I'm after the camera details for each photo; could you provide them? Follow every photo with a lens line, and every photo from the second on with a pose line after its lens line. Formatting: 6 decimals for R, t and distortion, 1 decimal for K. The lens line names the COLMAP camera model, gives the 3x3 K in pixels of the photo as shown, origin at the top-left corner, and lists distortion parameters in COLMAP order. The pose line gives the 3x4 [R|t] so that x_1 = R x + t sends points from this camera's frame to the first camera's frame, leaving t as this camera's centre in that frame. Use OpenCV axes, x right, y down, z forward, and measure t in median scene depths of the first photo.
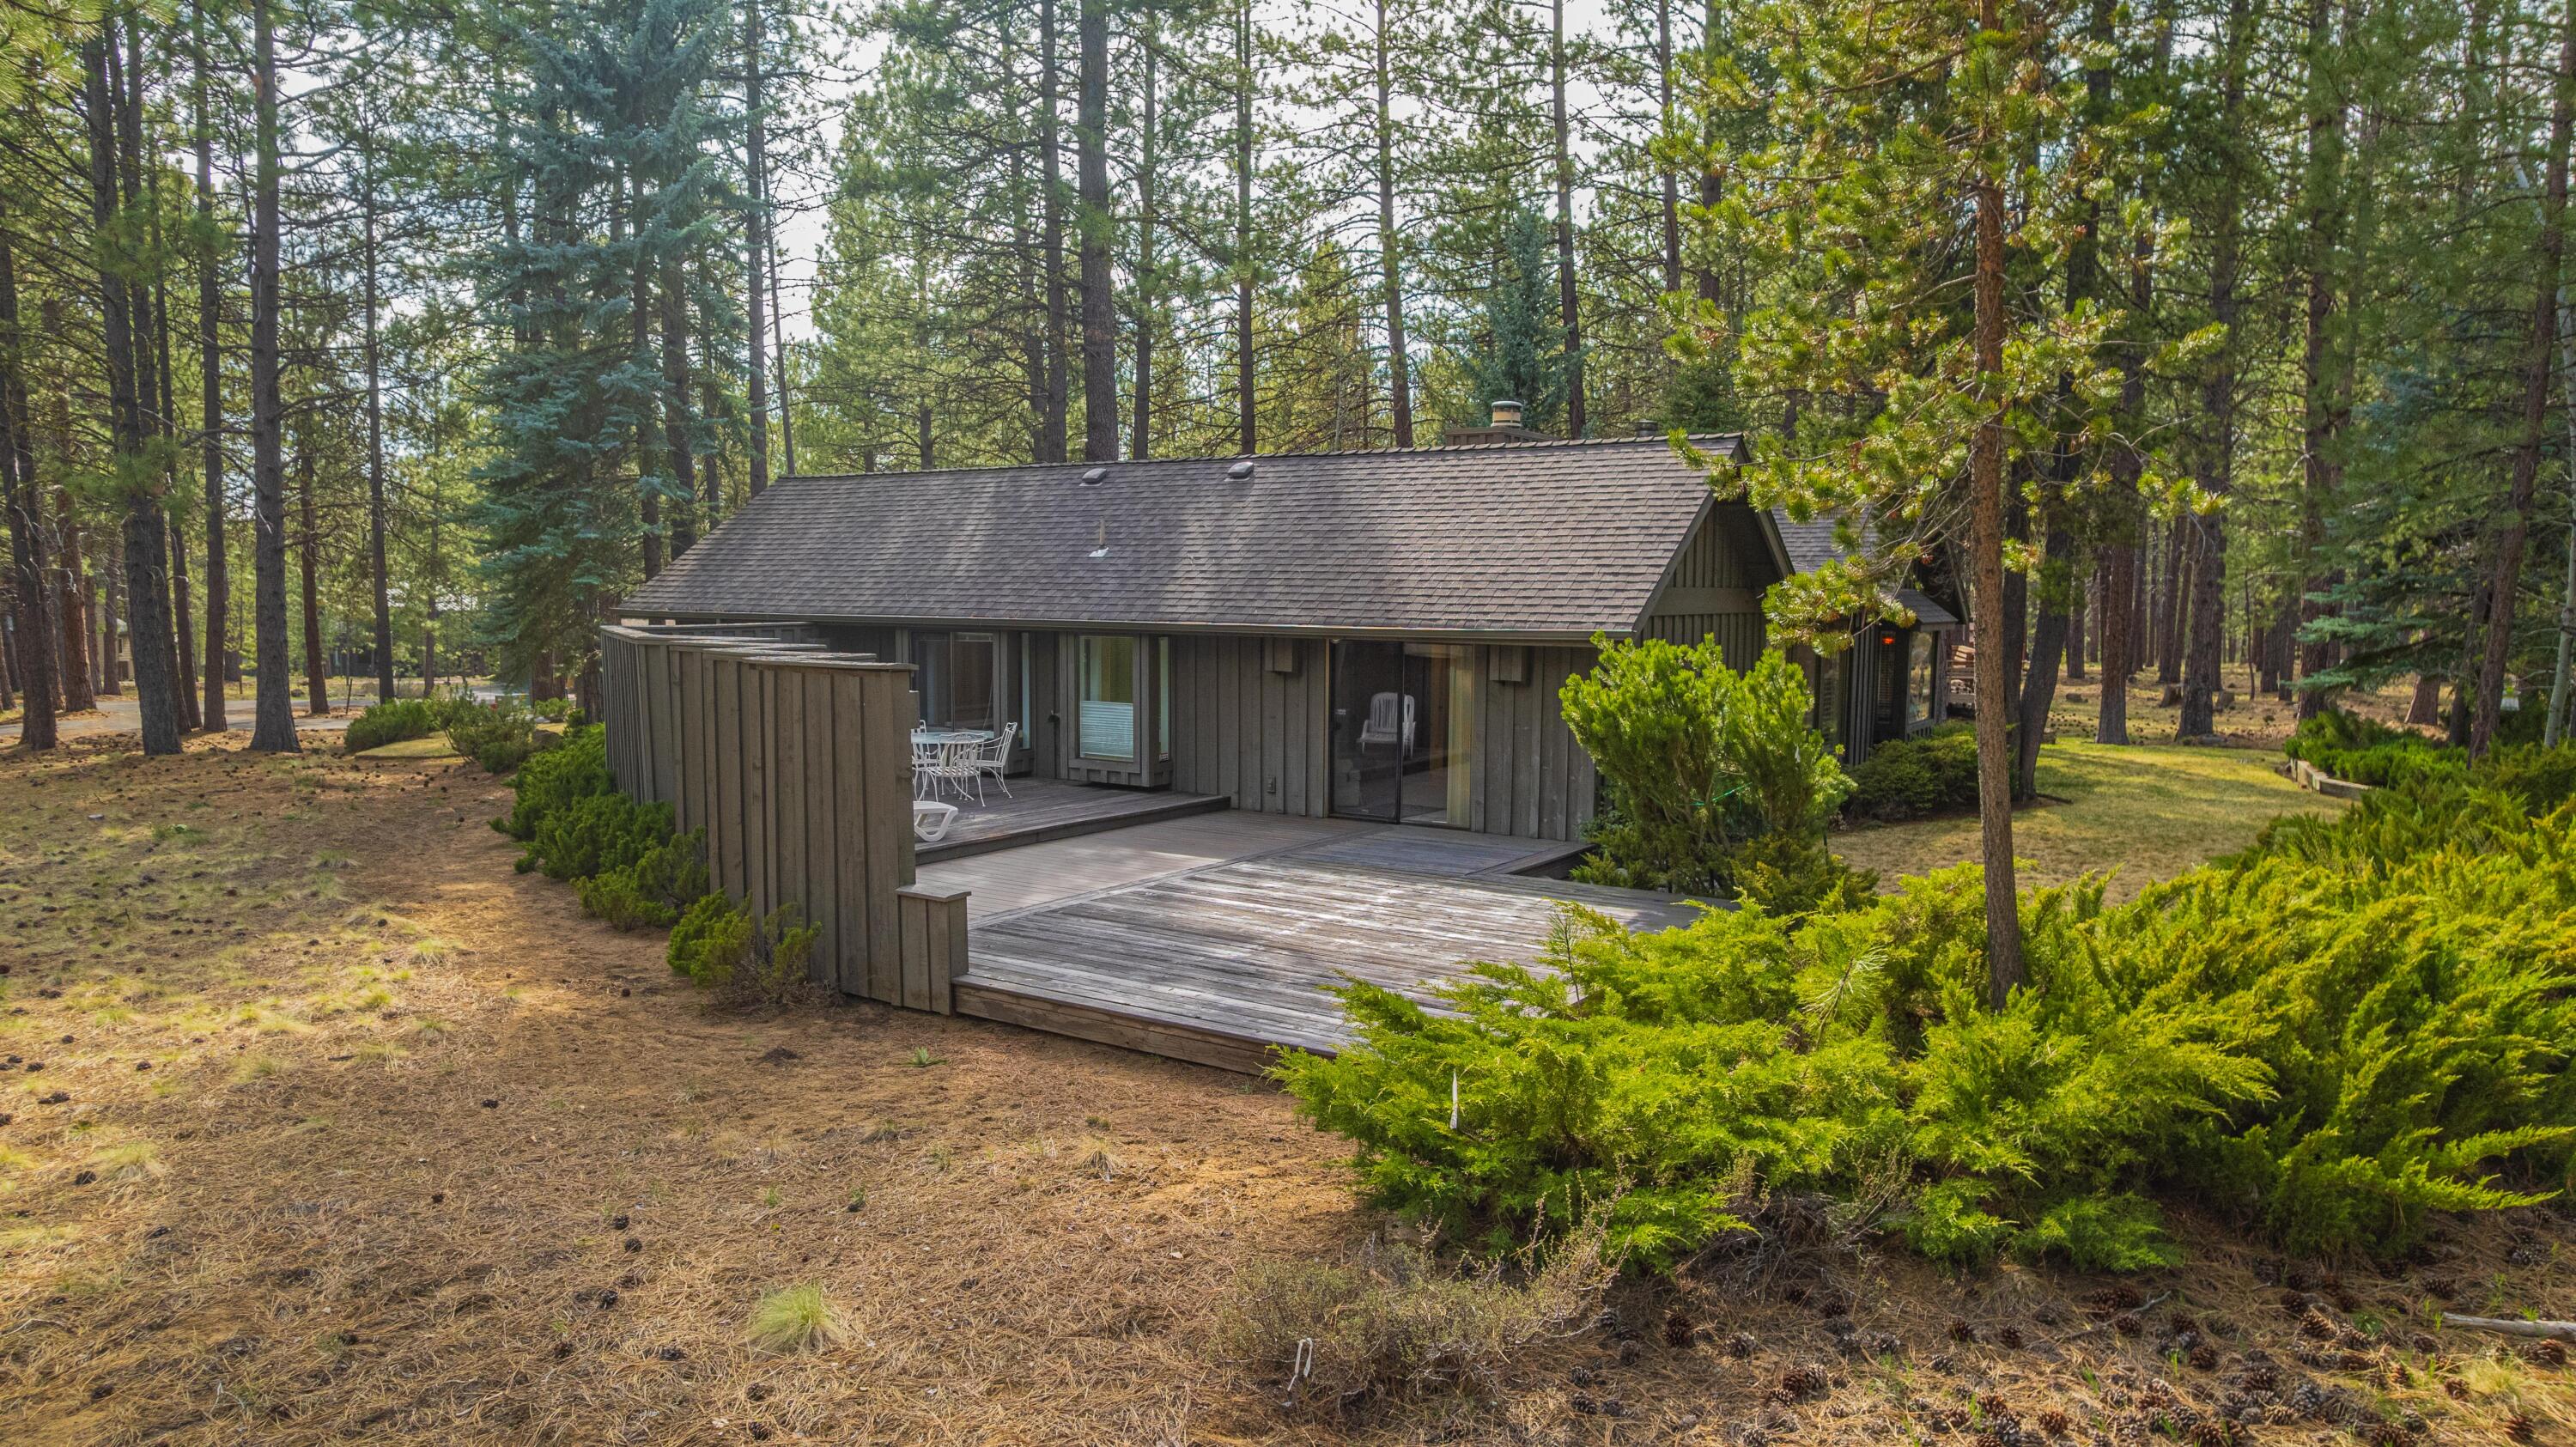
lens RADIAL K [[1616.0, 0, 1281.5], [0, 1616.0, 743.2], [0, 0, 1]] dist [-0.056512, 0.036043]
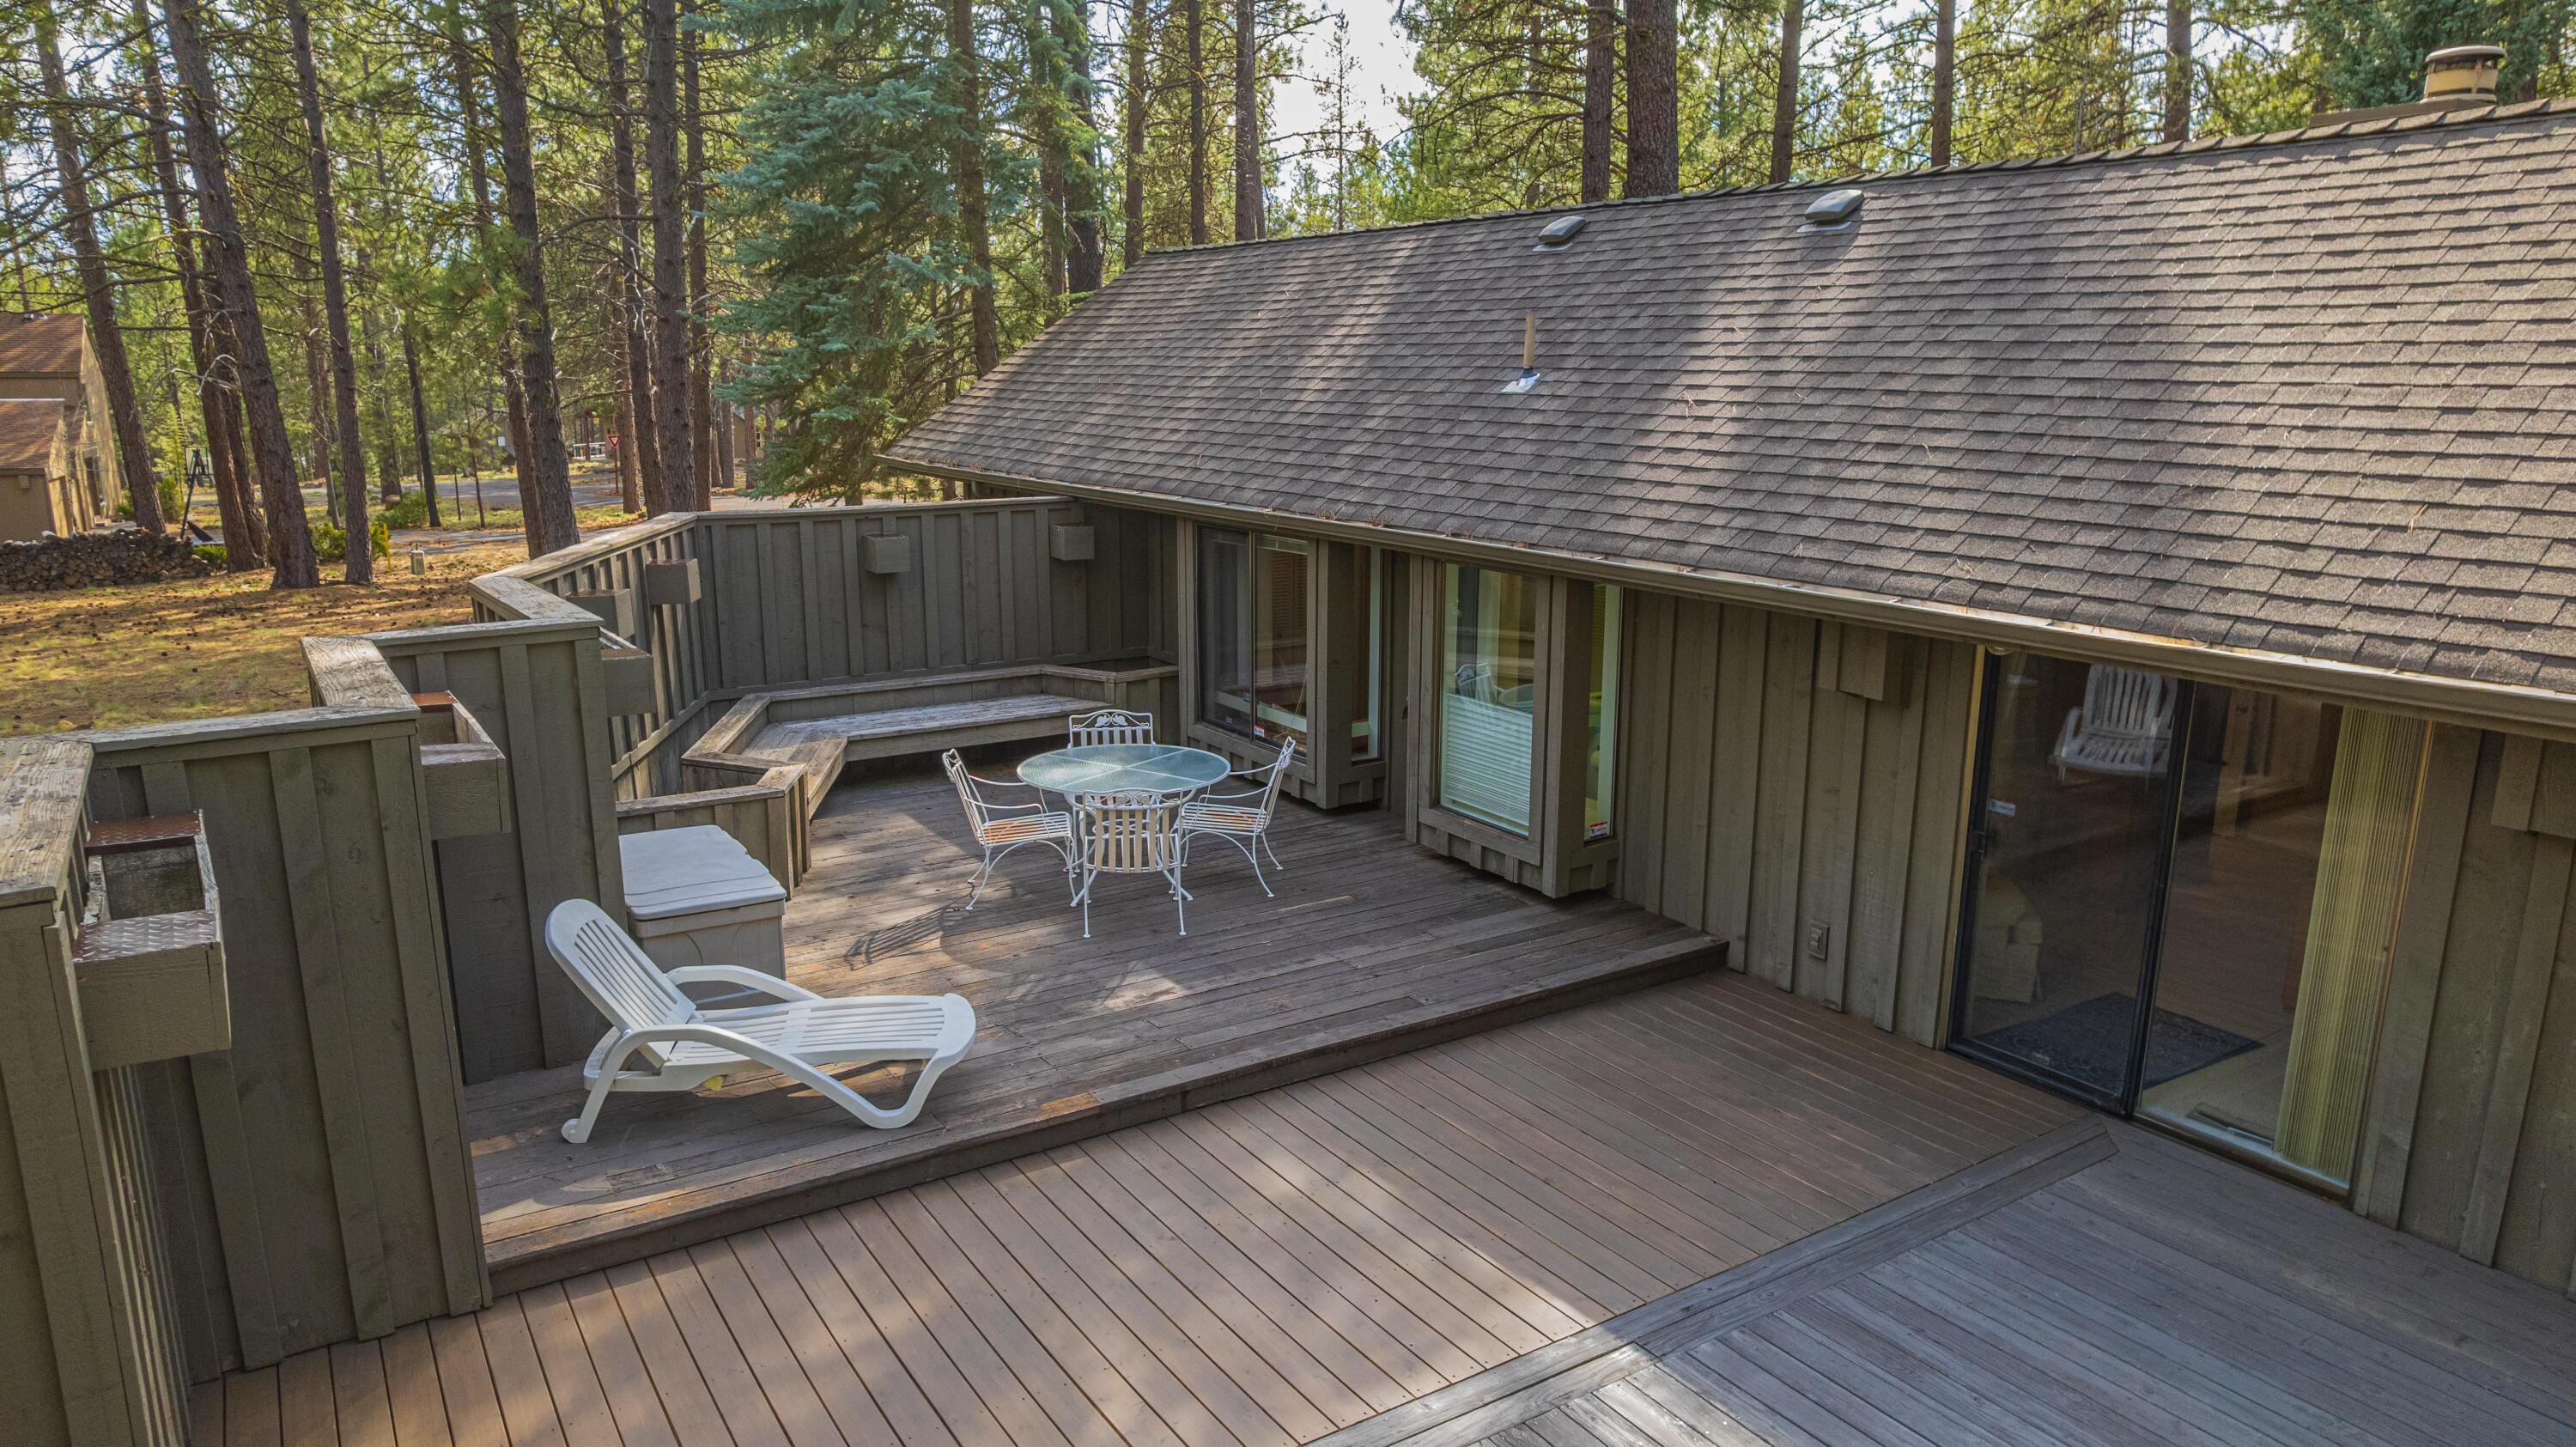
lens RADIAL K [[1622.1, 0, 1343.7], [0, 1622.1, 764.9], [0, 0, 1]] dist [0.000056, 0.000011]
pose [[0.931923, 0.087399, -0.351967, 0.033820], [-0.036753, 0.988290, 0.148096, -0.113832], [0.360789, -0.125079, 0.924222, 0.761212]]
